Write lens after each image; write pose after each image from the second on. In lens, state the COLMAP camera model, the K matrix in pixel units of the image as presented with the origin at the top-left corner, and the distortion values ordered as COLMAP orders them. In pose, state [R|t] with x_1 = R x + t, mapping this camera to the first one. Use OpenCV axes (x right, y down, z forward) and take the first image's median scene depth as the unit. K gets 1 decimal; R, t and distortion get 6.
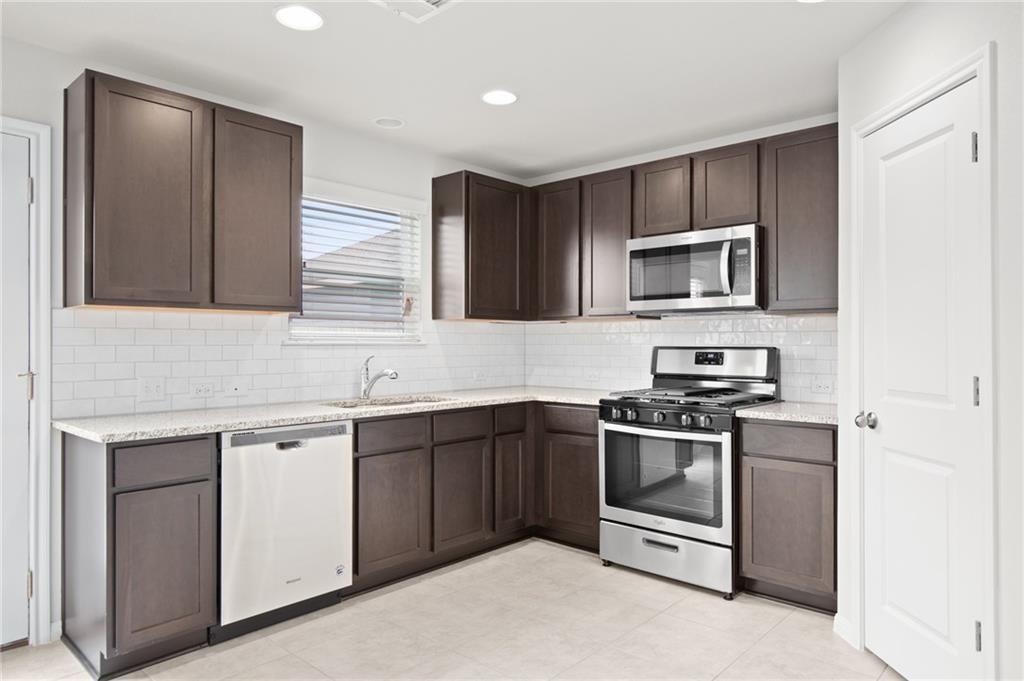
lens RADIAL K [[655.8, 0, 521.2], [0, 655.8, 340.6], [0, 0, 1]] dist [0.003116, 0.003700]
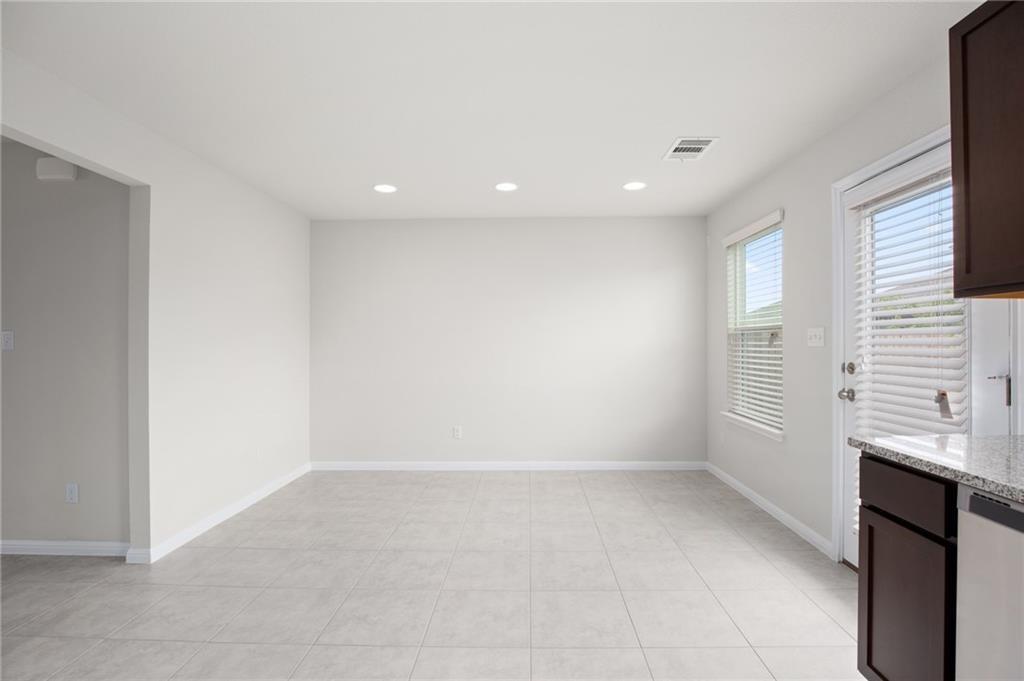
lens RADIAL K [[471.6, 0, 524.8], [0, 471.6, 343.8], [0, 0, 1]] dist [-0.023102, 0.000022]
pose [[-0.752394, 0.004515, -0.658698, 0.129405], [0.004605, 0.999988, 0.001595, 0.001819], [0.658698, -0.001833, -0.752405, 0.875601]]
